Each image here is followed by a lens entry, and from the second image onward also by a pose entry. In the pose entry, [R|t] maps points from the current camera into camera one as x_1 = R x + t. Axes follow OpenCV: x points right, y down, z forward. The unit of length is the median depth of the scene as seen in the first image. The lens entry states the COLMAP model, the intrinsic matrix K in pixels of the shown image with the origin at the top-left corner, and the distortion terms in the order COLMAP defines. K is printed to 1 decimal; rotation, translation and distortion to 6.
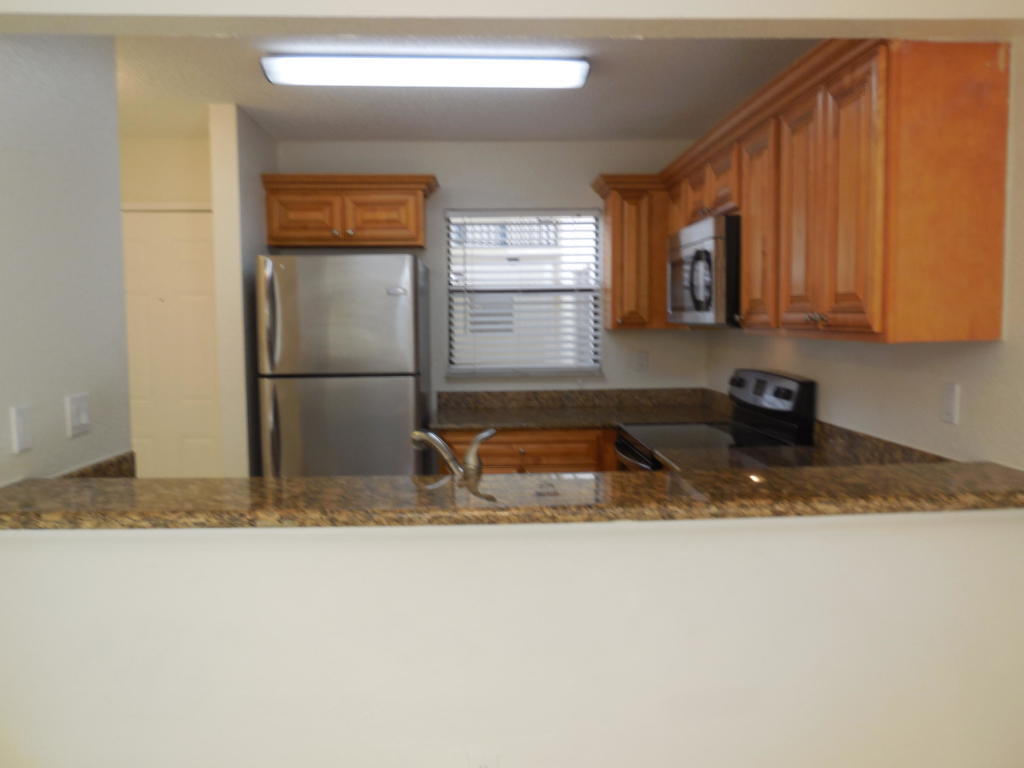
lens RADIAL K [[757.6, 0, 512.0], [0, 757.6, 384.0], [0, 0, 1]] dist [-0.079413, 0.061048]
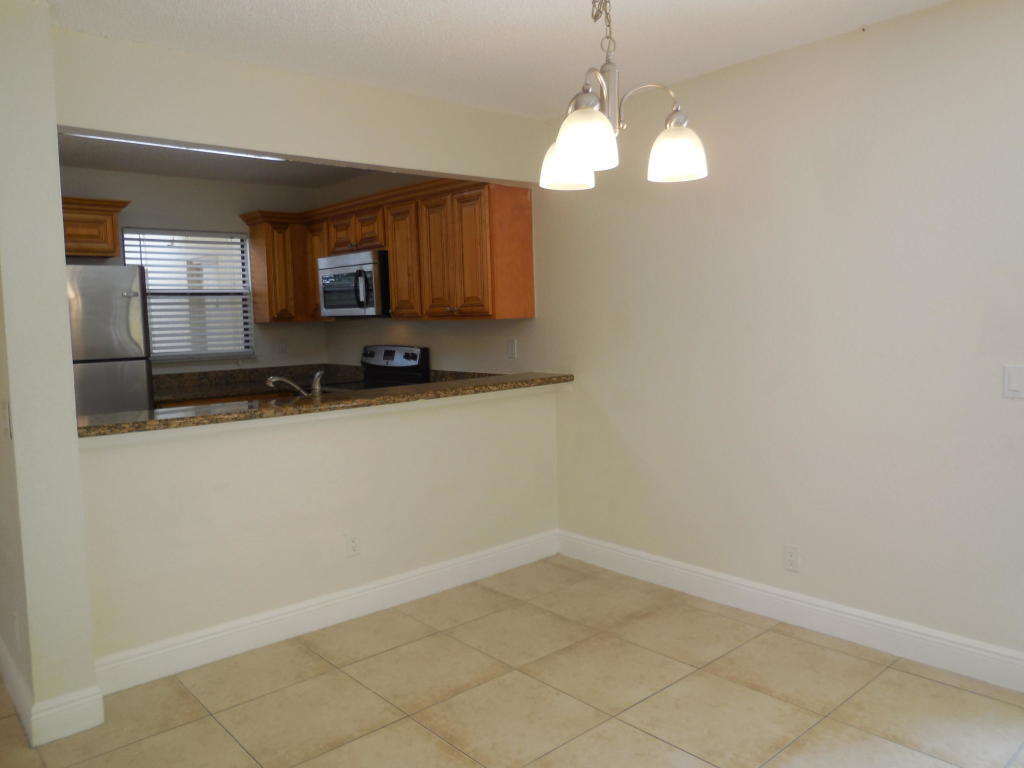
lens RADIAL K [[754.3, 0, 512.1], [0, 754.3, 364.6], [0, 0, 1]] dist [-0.001133, -0.000608]
pose [[0.772589, -0.053637, 0.632637, -0.416186], [0.071134, 0.997464, -0.002302, 0.040692], [-0.630909, 0.046781, 0.774445, -0.356003]]
